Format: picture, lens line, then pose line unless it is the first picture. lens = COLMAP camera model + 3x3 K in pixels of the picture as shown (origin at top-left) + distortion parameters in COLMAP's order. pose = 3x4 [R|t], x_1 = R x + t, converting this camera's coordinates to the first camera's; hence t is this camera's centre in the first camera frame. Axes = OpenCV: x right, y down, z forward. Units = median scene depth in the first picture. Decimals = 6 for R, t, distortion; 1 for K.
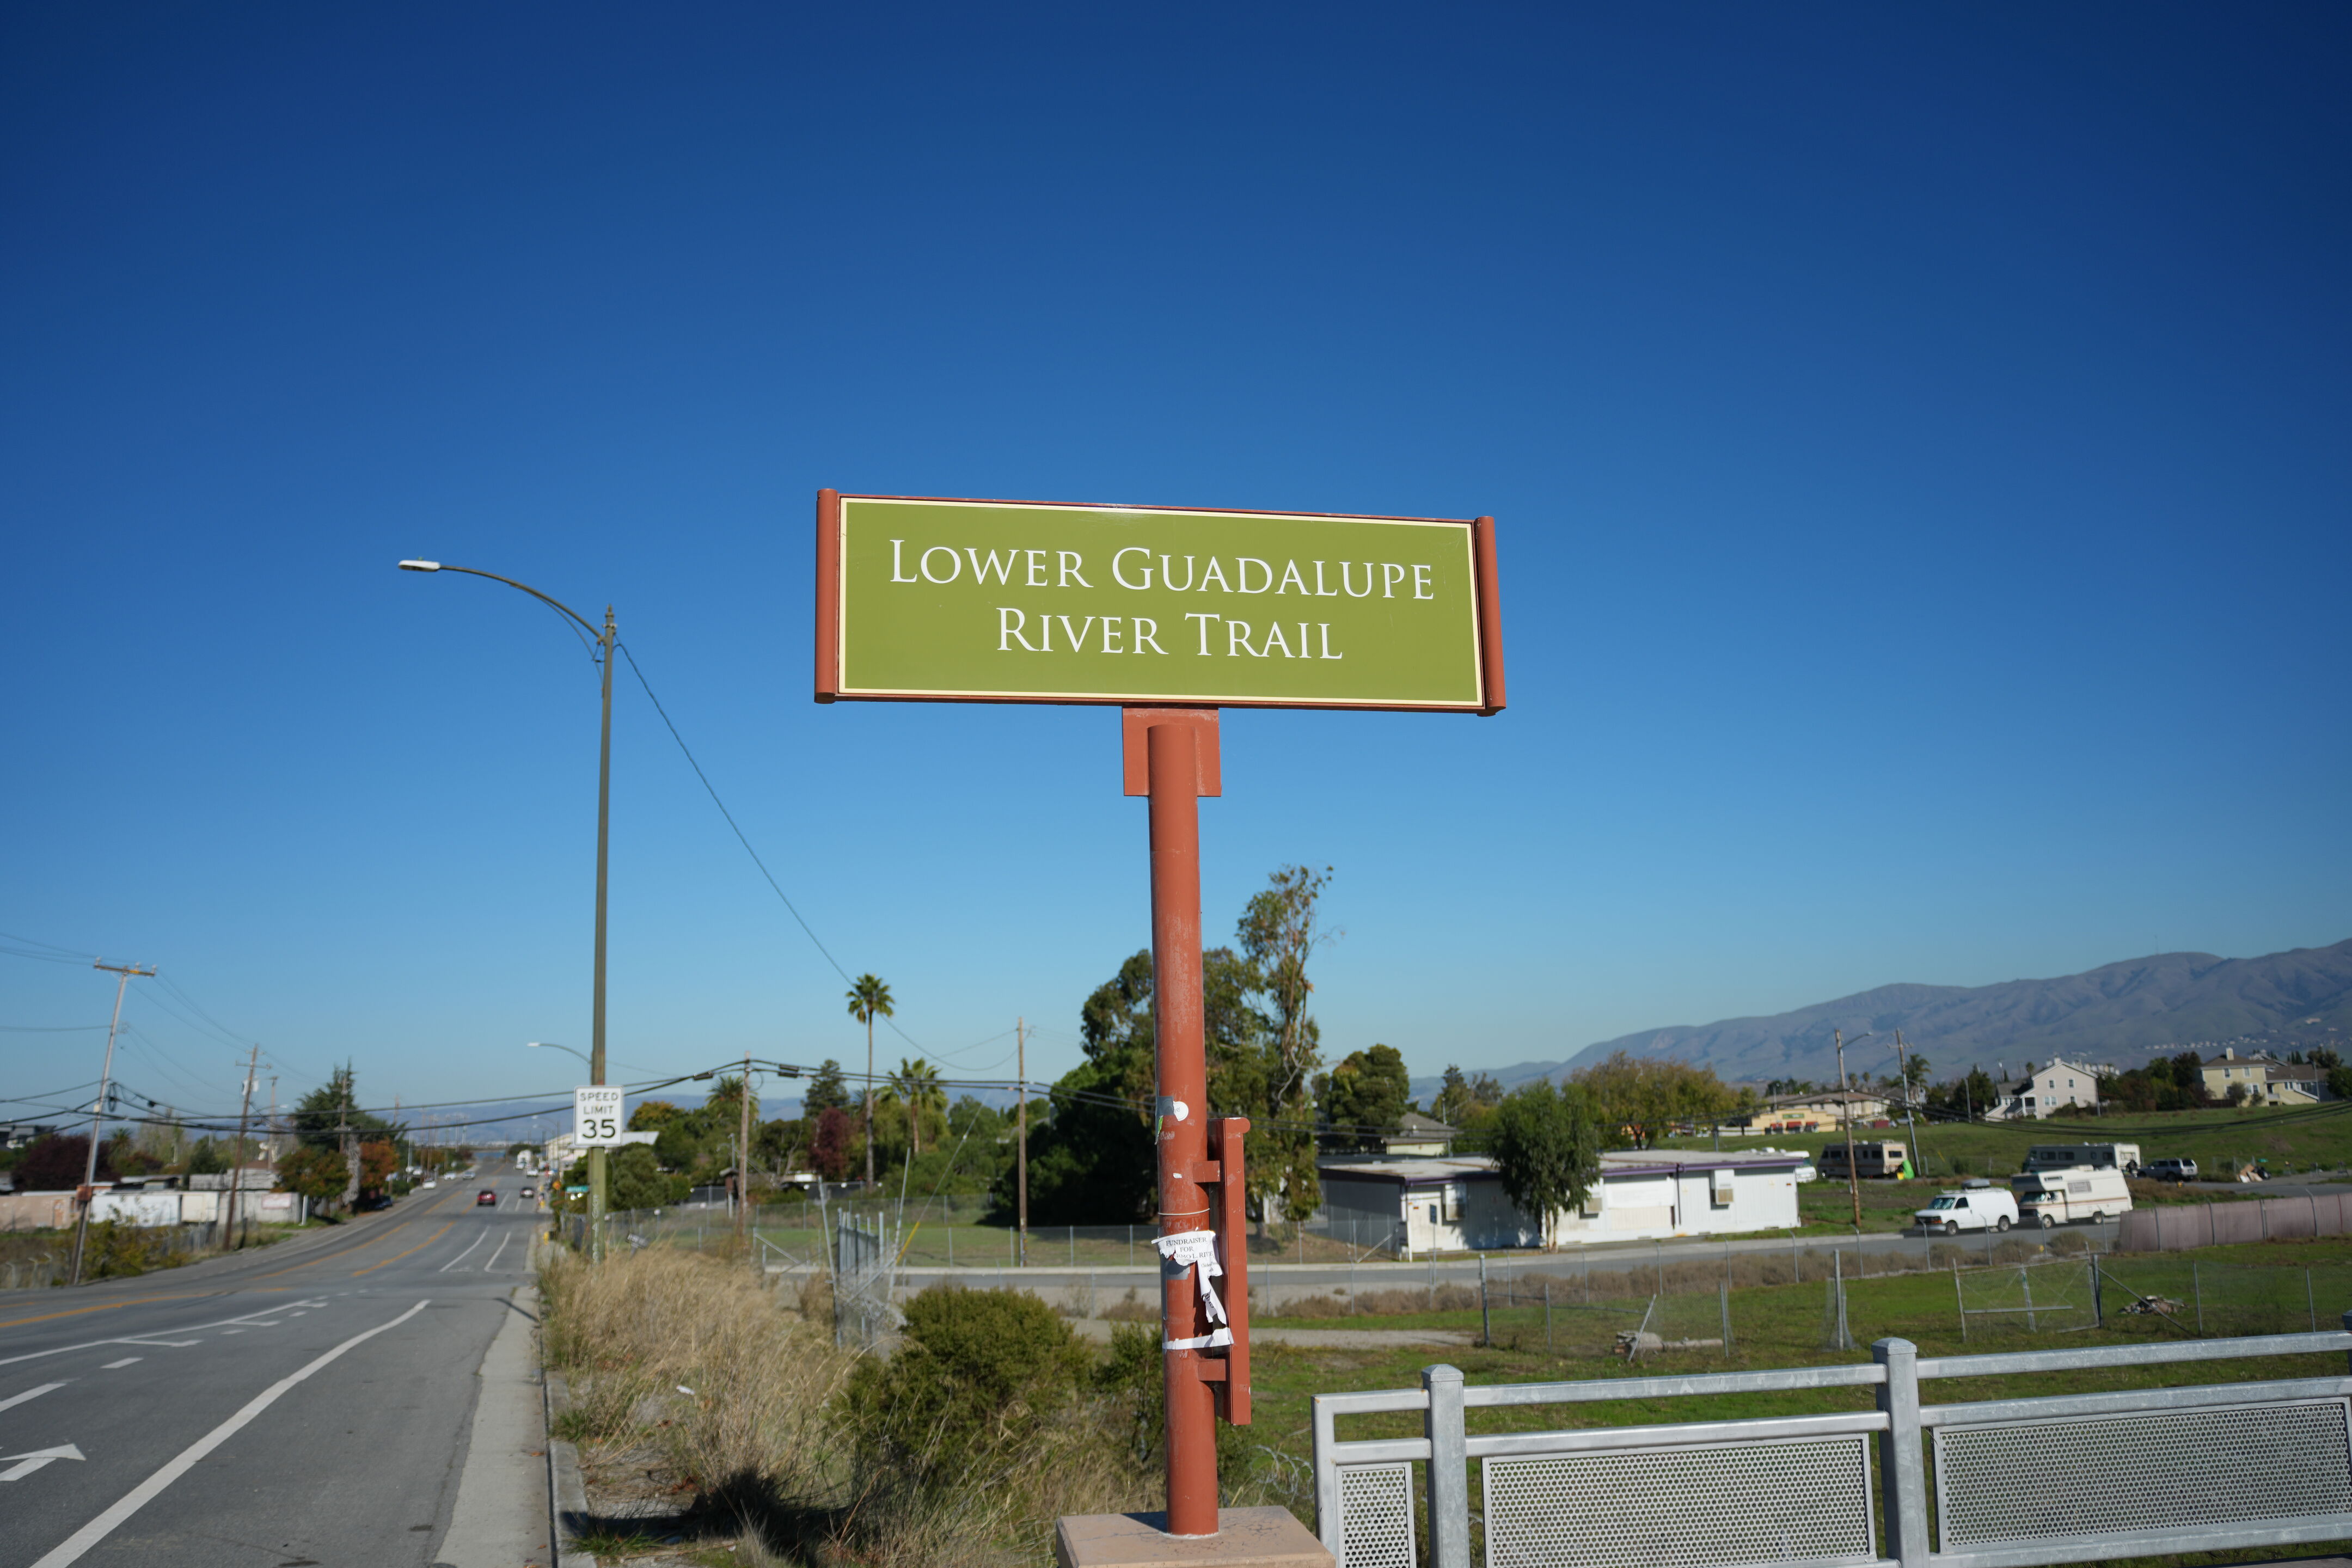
lens RADIAL K [[1920.0, 0, 1176.0], [0, 1920.0, 784.0], [0, 0, 1]] dist [-0.103520, -0.000622]
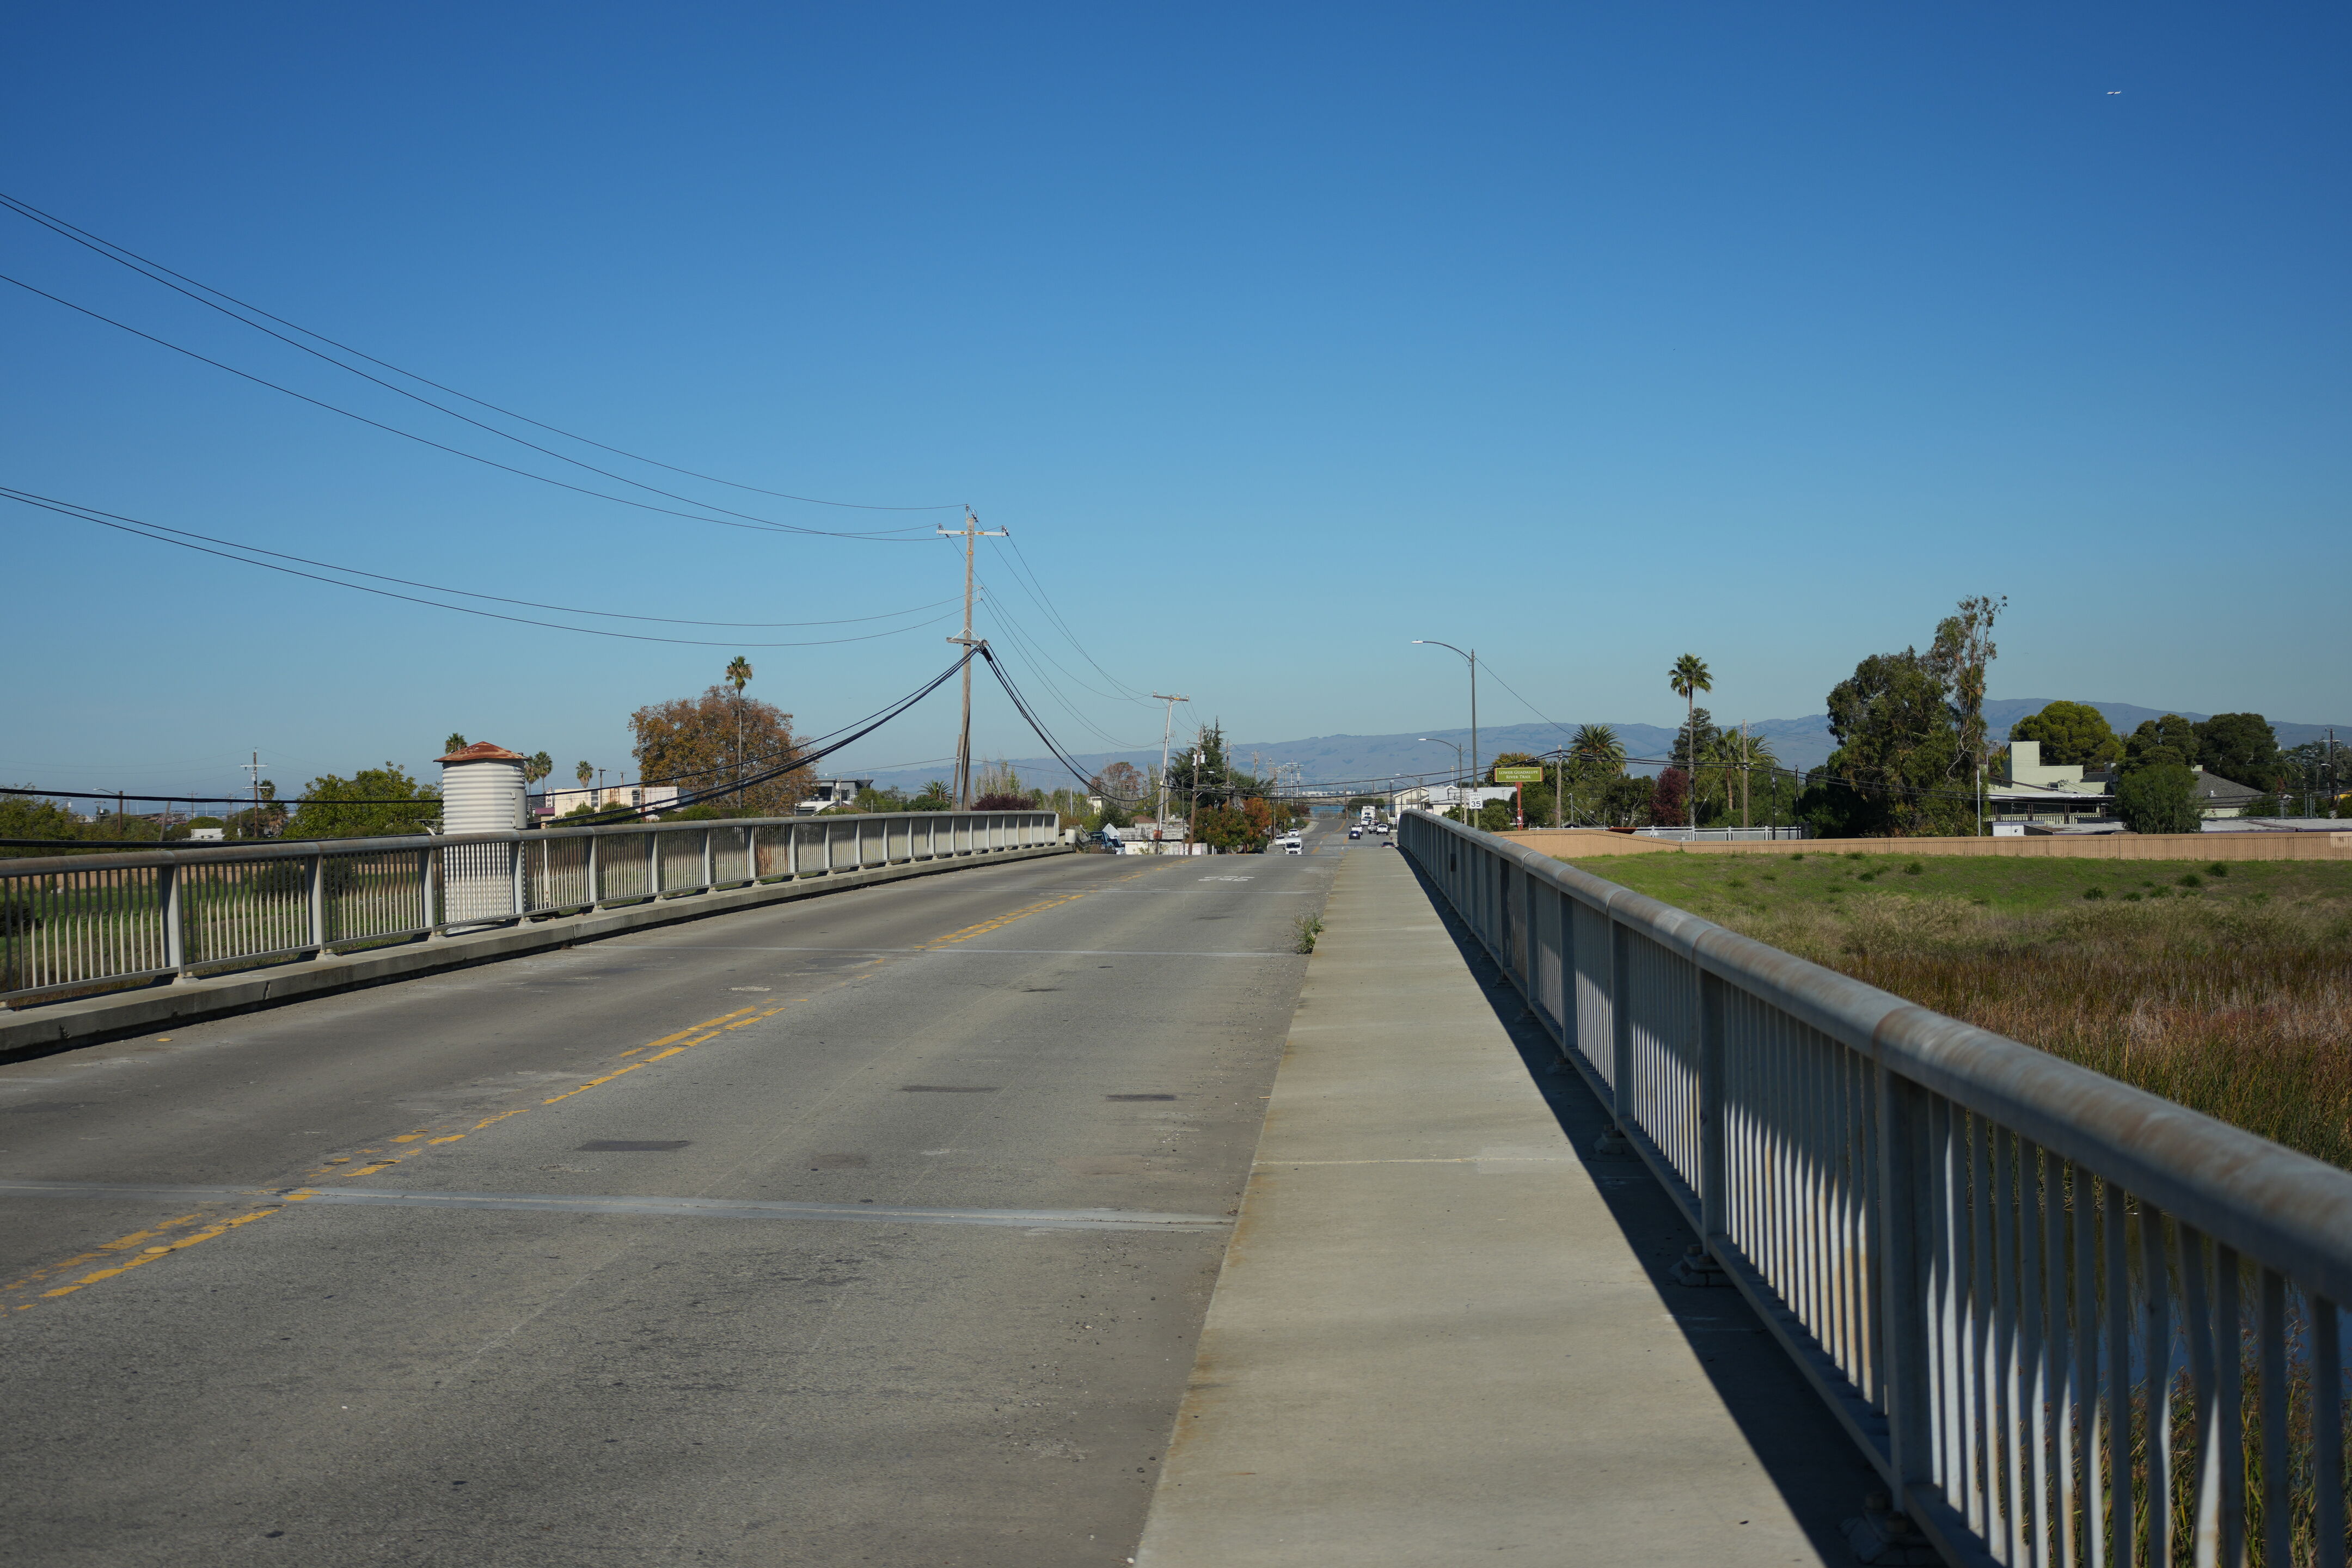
lens RADIAL K [[2909.6, 0, 1176.0], [0, 2909.6, 784.0], [0, 0, 1]] dist [0.005975, 0.006148]
pose [[0.927509, 0.009906, -0.373671, 0.204056], [0.058394, 0.983536, 0.171016, -0.138395], [0.369213, -0.180439, 0.911660, -0.704050]]
